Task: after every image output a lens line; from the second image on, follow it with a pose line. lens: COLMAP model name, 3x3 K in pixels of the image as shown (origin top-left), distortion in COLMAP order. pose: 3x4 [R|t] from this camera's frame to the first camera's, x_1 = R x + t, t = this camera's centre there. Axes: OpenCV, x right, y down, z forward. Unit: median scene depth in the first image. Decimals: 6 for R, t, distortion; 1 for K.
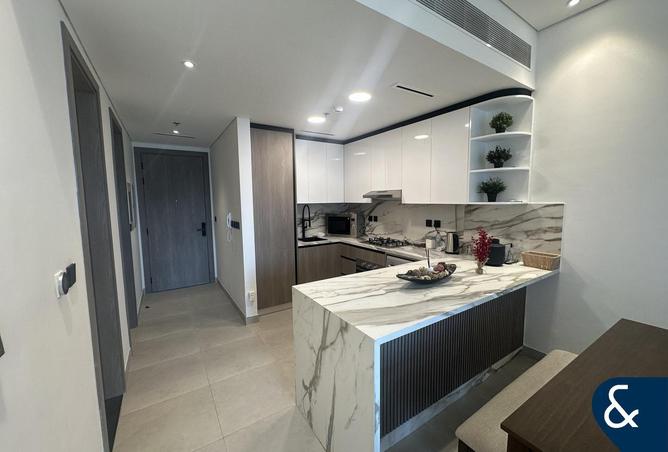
lens RADIAL K [[267.1, 0, 334.7], [0, 267.1, 222.9], [0, 0, 1]] dist [0.000341, -0.000238]
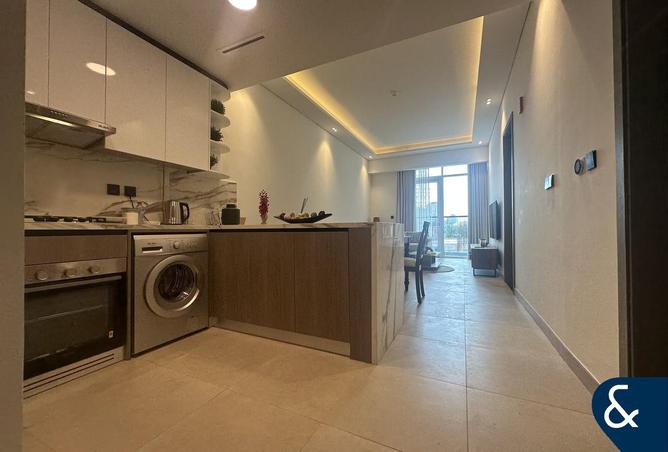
lens RADIAL K [[267.1, 0, 335.5], [0, 267.1, 226.4], [0, 0, 1]] dist [0.000341, -0.000238]
pose [[-0.520612, 0.023847, 0.853460, -0.502116], [0.092086, 0.995347, 0.028361, 0.127275], [-0.848813, 0.093357, -0.520385, 0.936148]]
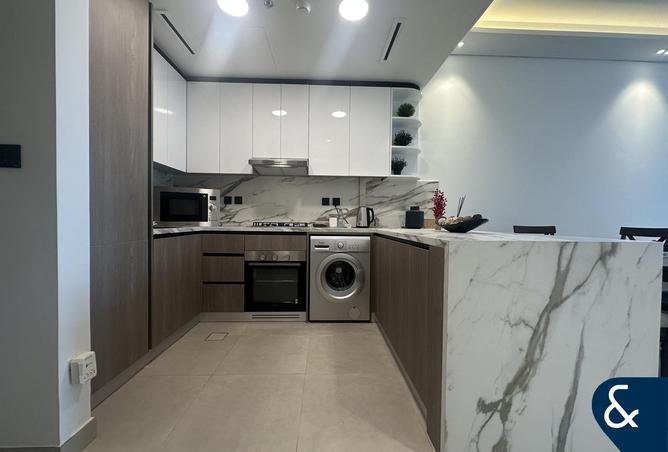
lens RADIAL K [[267.1, 0, 332.0], [0, 267.1, 225.1], [0, 0, 1]] dist [0.000341, -0.000238]
pose [[0.513004, 0.004151, 0.858376, -0.443889], [0.060414, 0.997334, -0.040930, 0.127094], [-0.856257, 0.072855, 0.511386, 0.547331]]
